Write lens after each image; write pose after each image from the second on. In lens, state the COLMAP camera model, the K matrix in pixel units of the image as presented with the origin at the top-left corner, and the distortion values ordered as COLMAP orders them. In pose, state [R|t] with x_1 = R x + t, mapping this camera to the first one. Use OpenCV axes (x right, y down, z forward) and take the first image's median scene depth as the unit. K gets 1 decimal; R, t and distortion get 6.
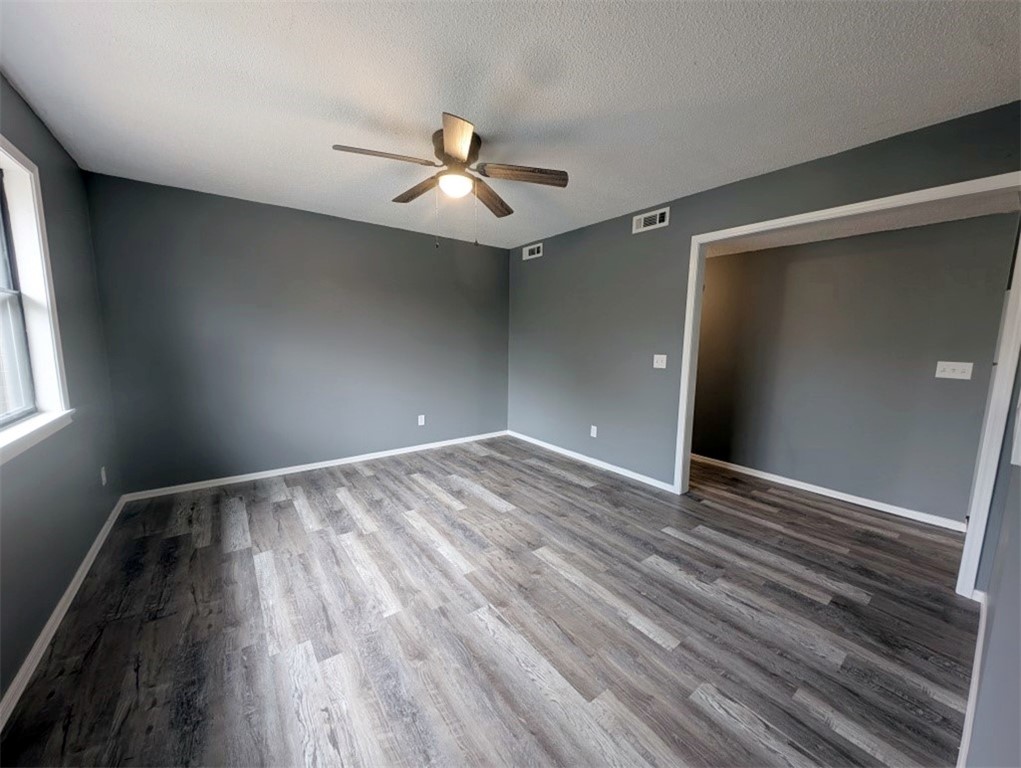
lens RADIAL K [[382.5, 0, 510.5], [0, 382.5, 384.0], [0, 0, 1]] dist [0.000166, 0.000070]
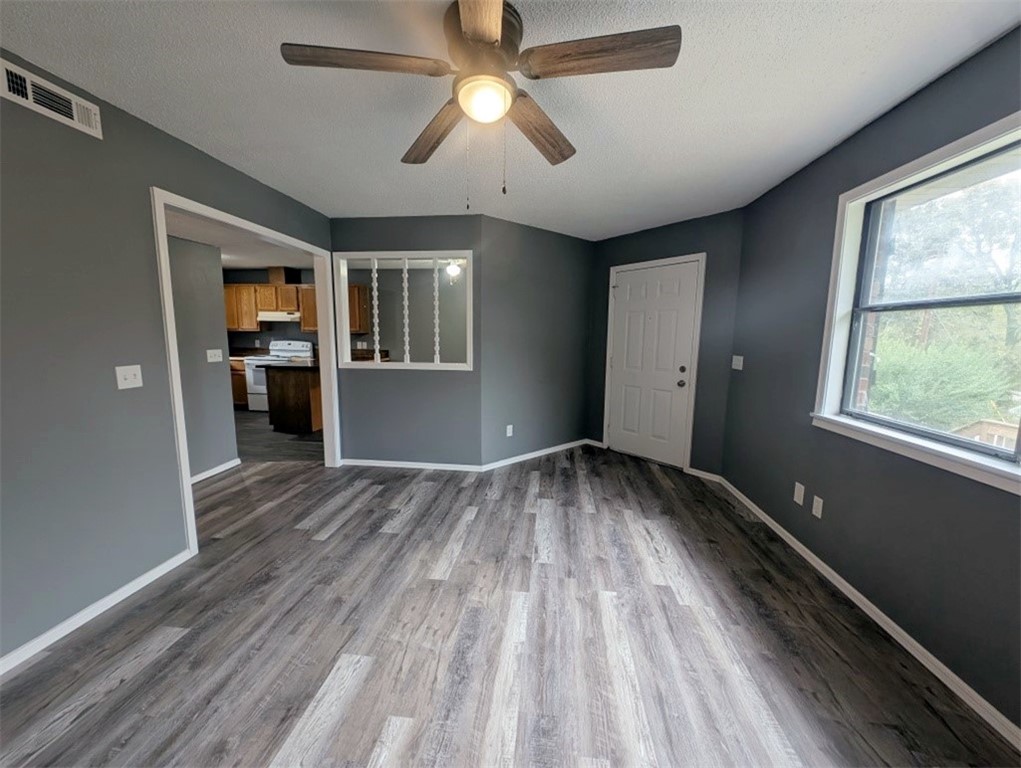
lens RADIAL K [[382.5, 0, 510.5], [0, 382.5, 384.0], [0, 0, 1]] dist [0.000166, 0.000070]
pose [[-0.727416, -0.108785, 0.677519, -0.667959], [0.068833, 0.970806, 0.229779, -0.220094], [-0.682736, 0.213780, -0.698691, 1.561135]]
